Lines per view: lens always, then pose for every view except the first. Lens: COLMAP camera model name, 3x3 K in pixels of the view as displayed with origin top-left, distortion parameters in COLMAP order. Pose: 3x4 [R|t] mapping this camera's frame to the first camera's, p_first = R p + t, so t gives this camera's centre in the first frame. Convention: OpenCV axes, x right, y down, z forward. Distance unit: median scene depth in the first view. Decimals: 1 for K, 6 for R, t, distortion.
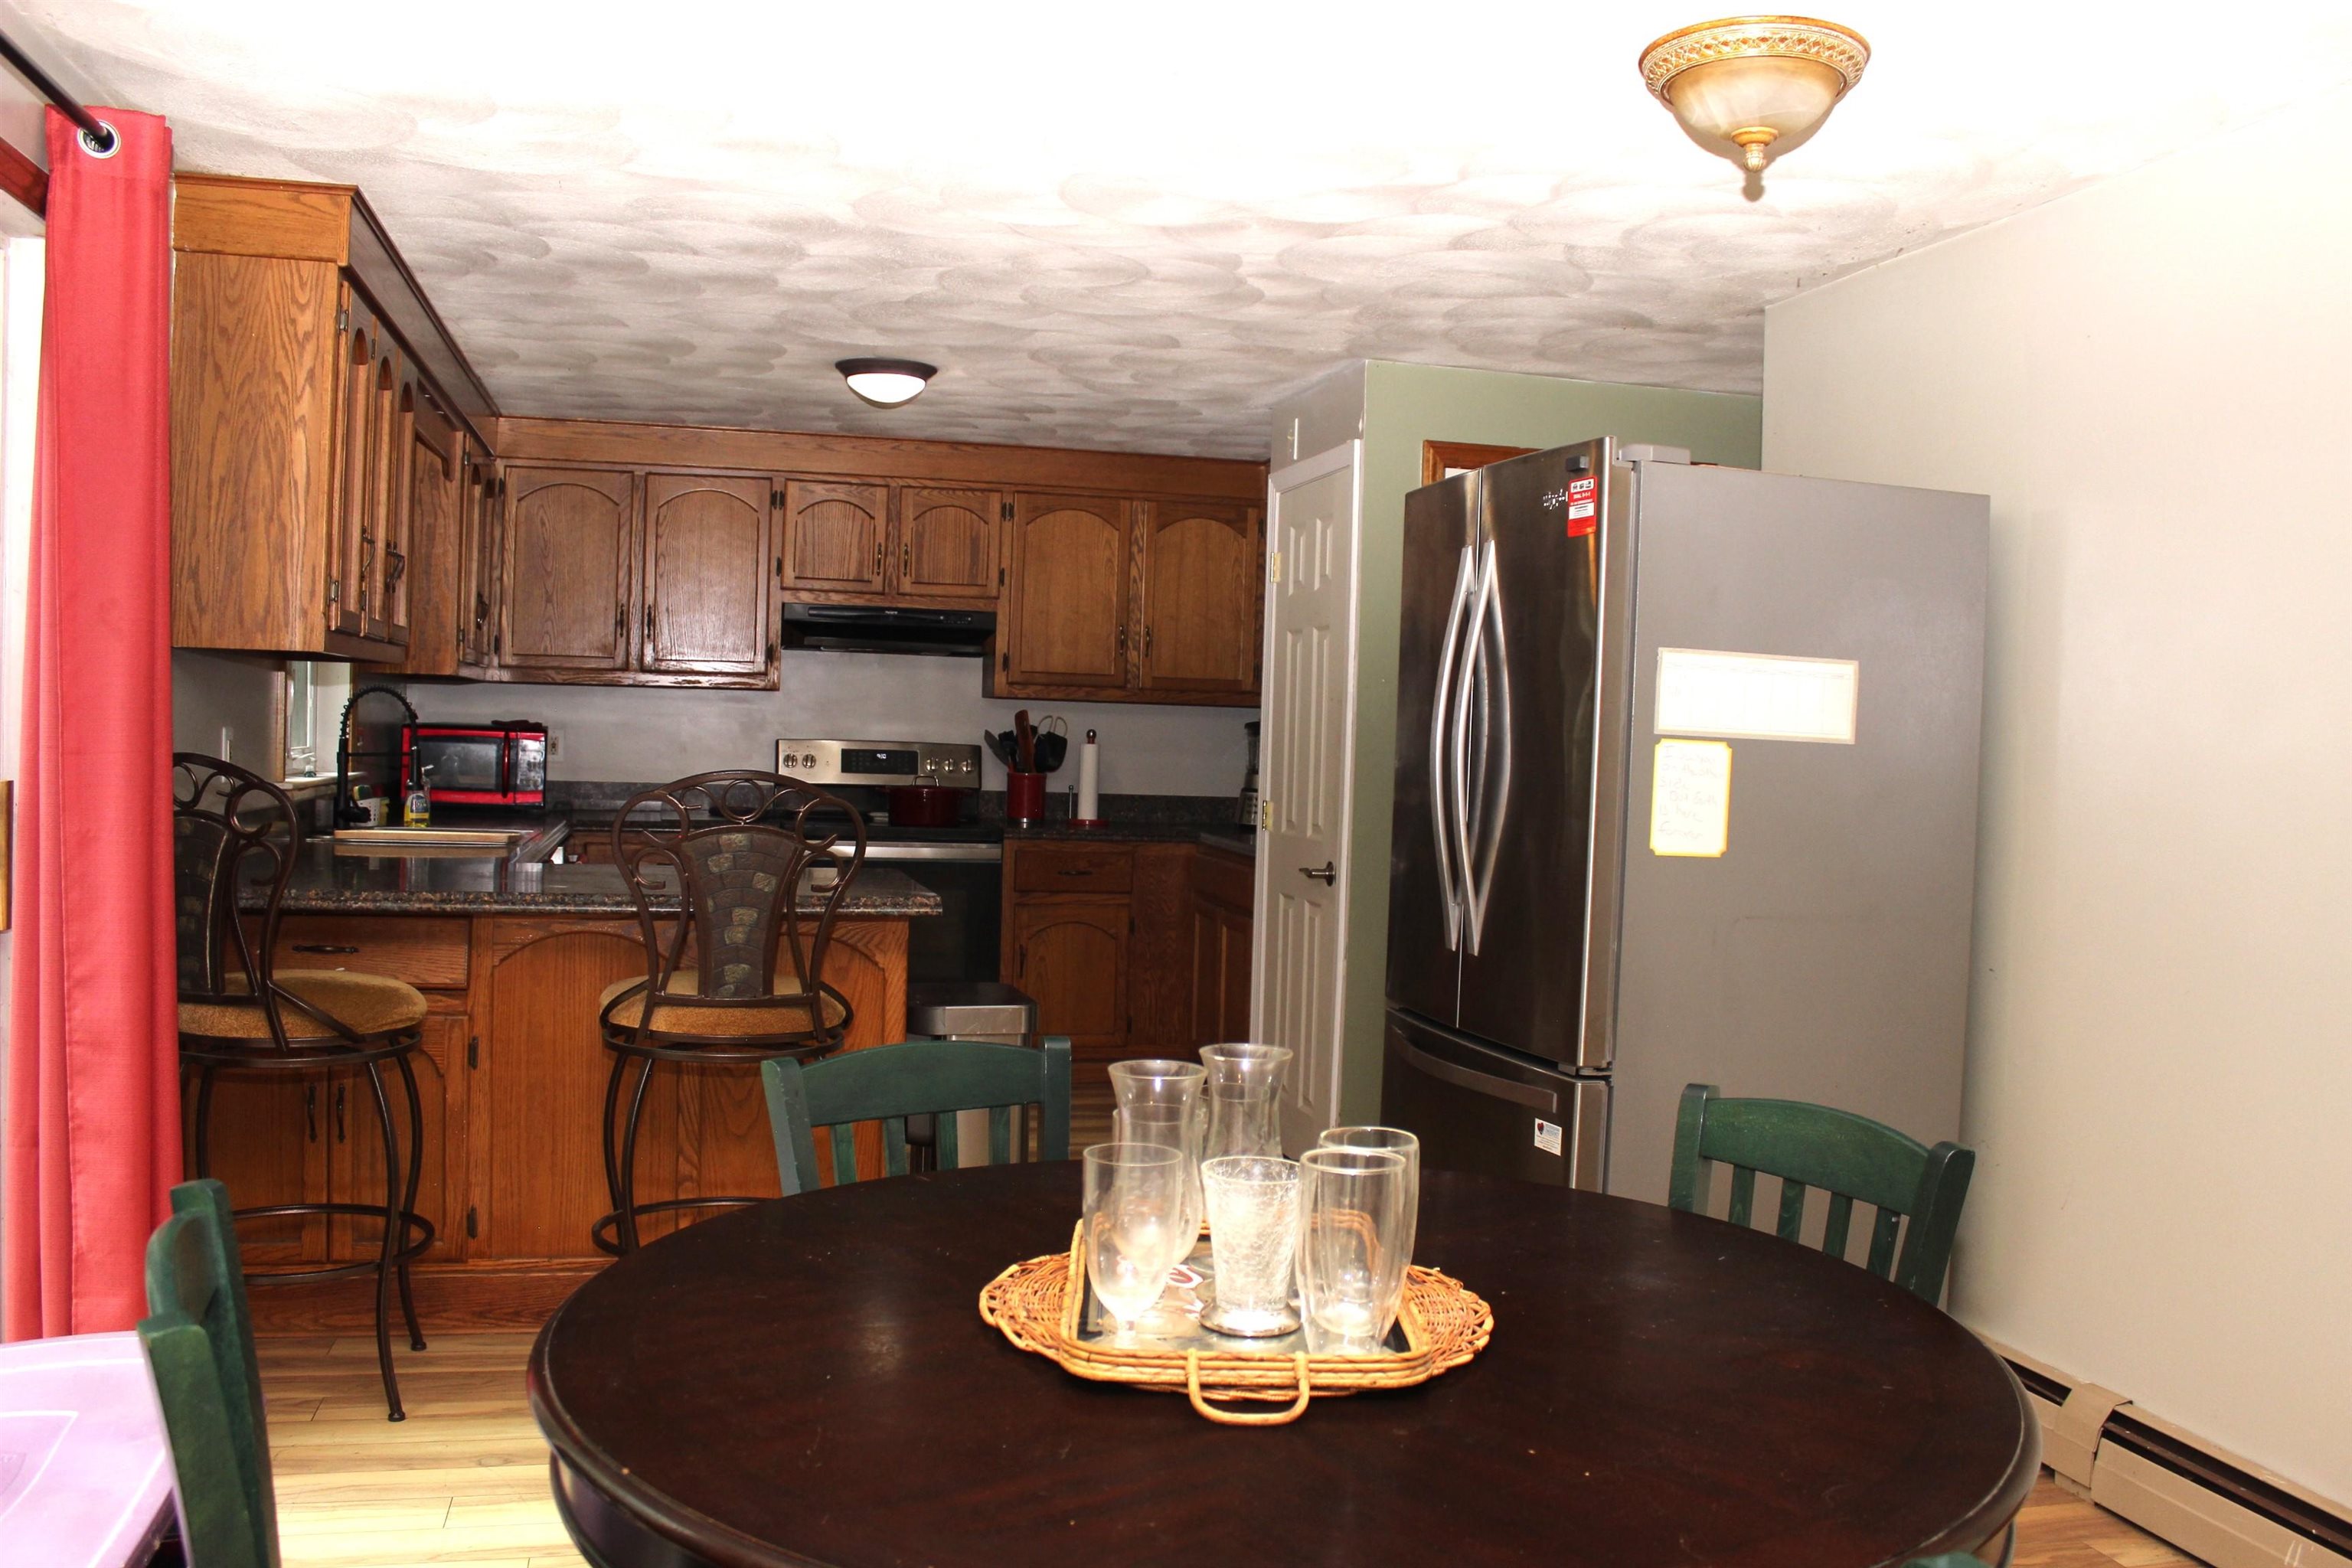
lens RADIAL K [[1956.1, 0, 1188.9], [0, 1956.1, 797.6], [0, 0, 1]] dist [-0.165906, 0.158859]
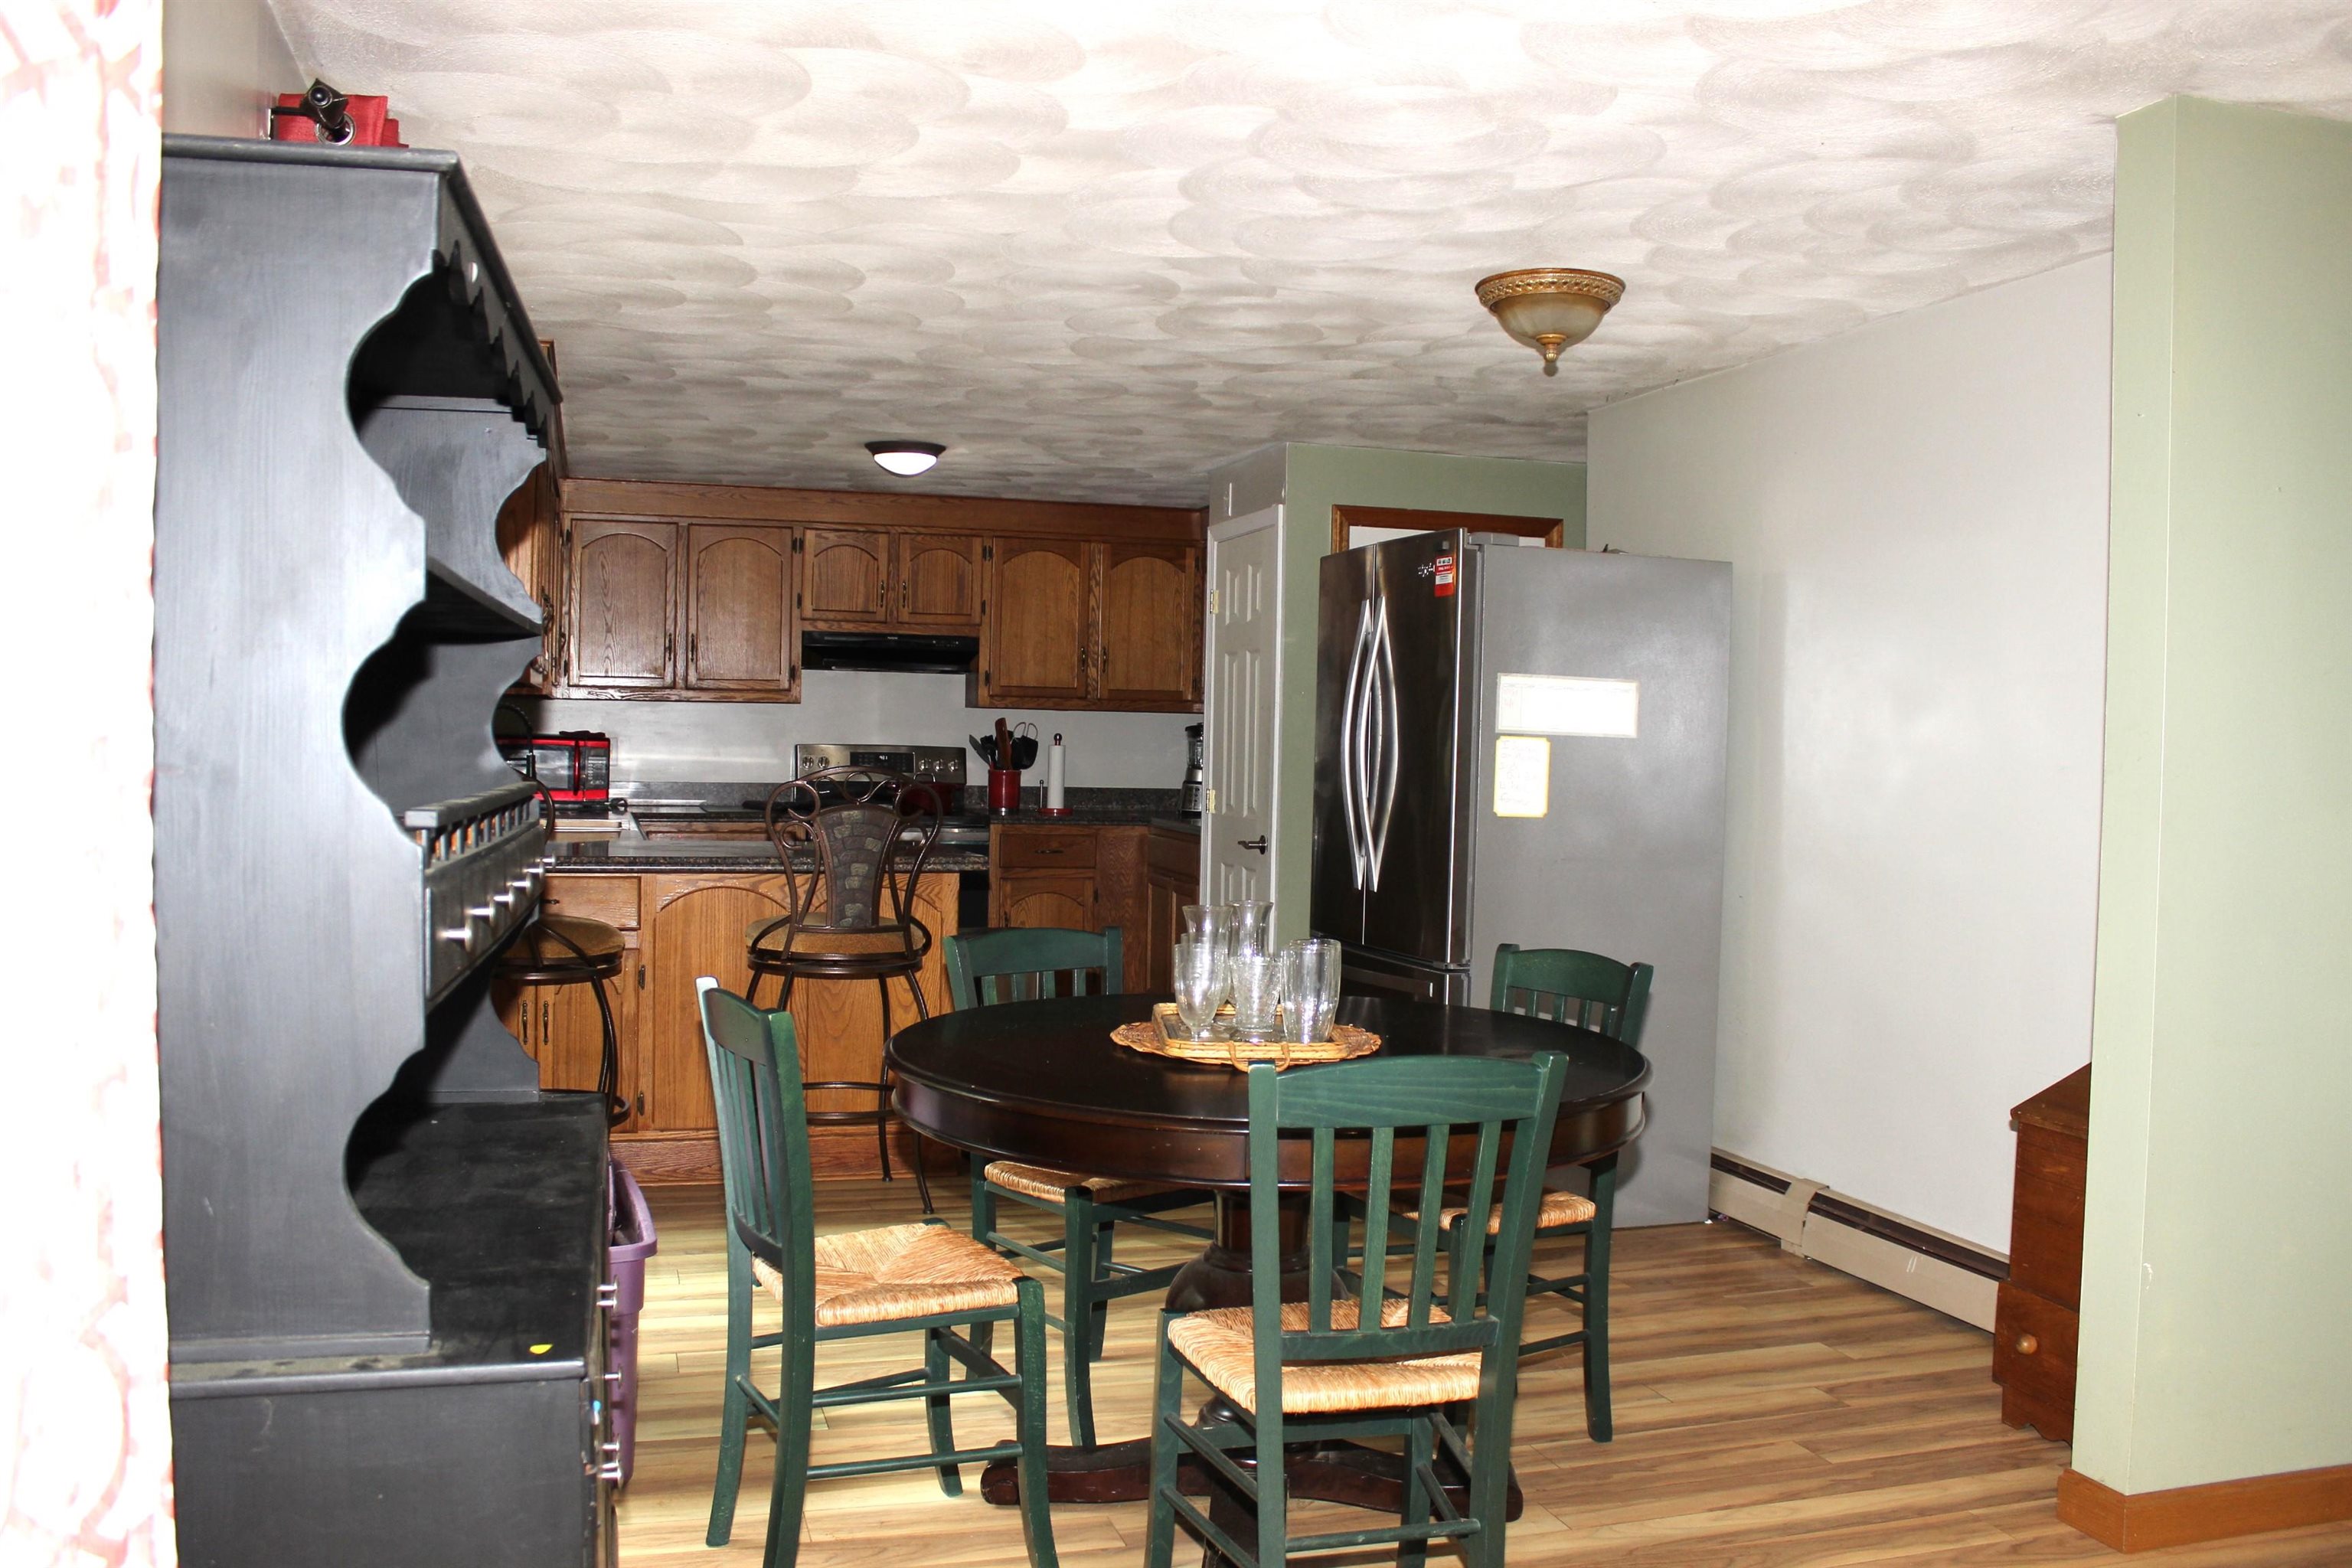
lens RADIAL K [[1956.1, 0, 1188.9], [0, 1956.1, 797.6], [0, 0, 1]] dist [-0.165906, 0.158859]
pose [[0.998809, -0.012414, 0.047181, -0.033431], [0.012454, 0.999922, -0.000559, 0.007866], [-0.047171, 0.001146, 0.998886, -0.254036]]
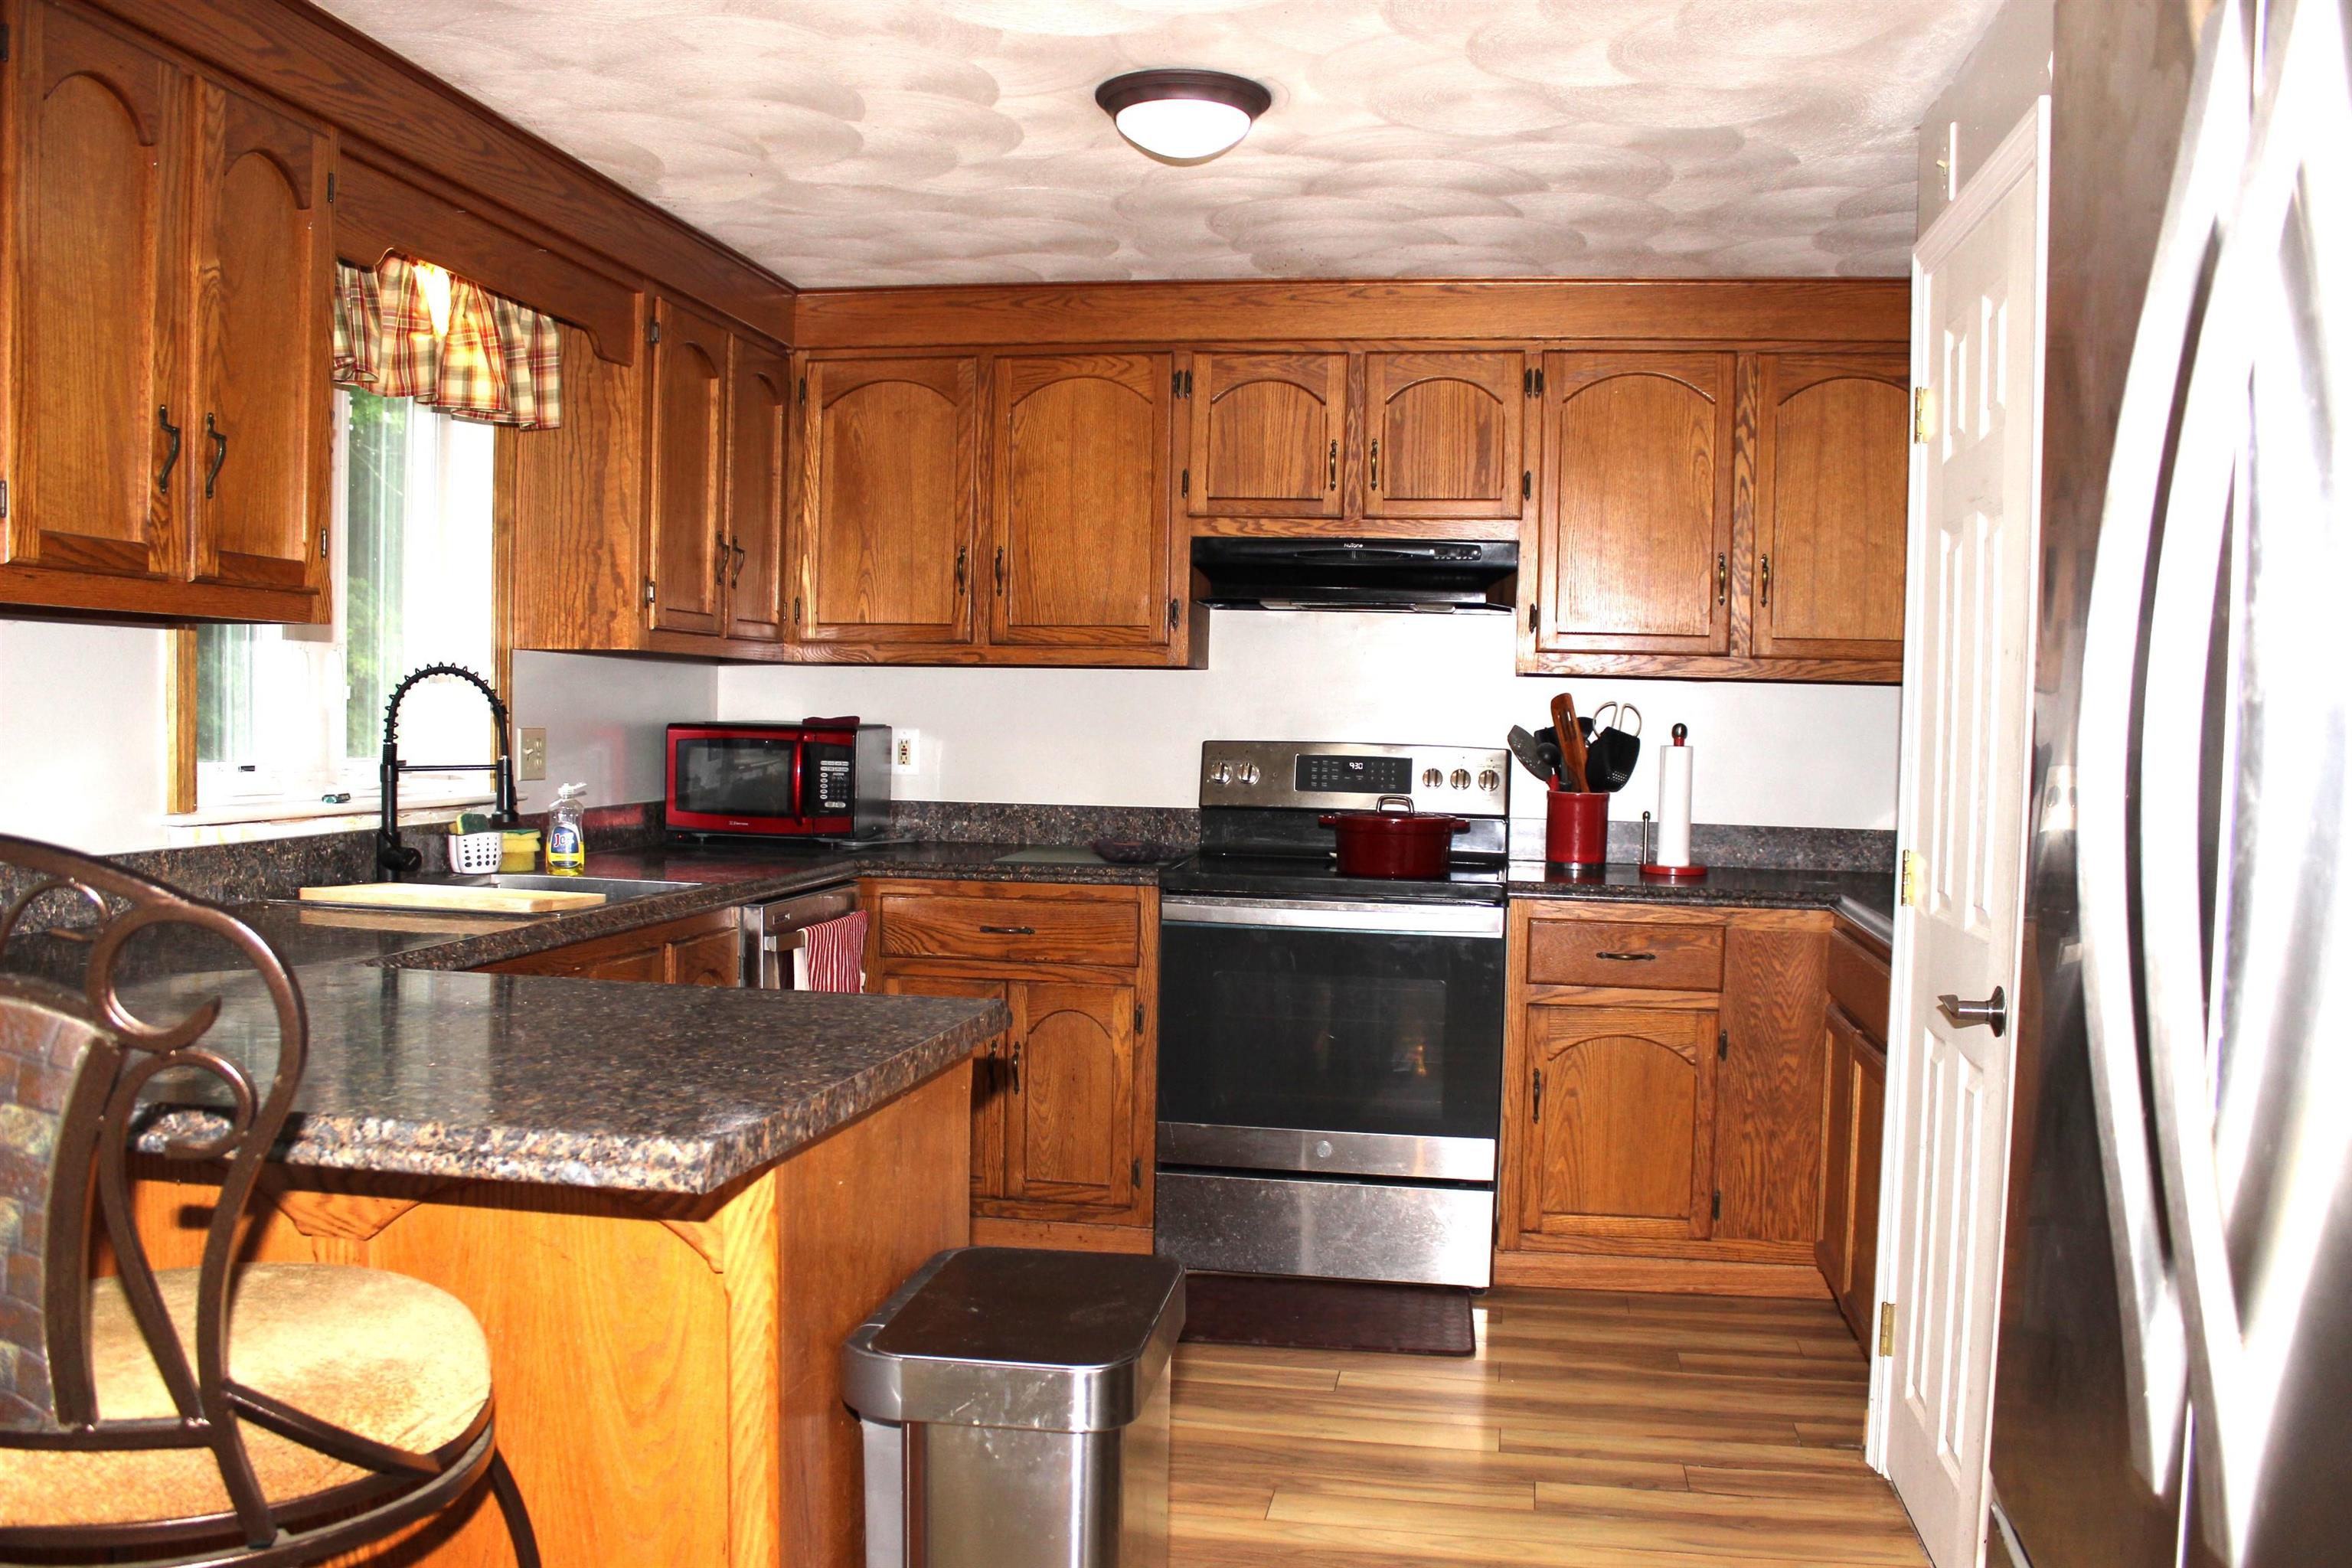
lens RADIAL K [[1956.1, 0, 1188.9], [0, 1956.1, 797.6], [0, 0, 1]] dist [-0.165906, 0.158859]
pose [[0.913010, 0.004172, -0.407917, 0.076280], [-0.004728, 0.999989, -0.000355, -0.012355], [0.407910, 0.002252, 0.913019, 0.457767]]
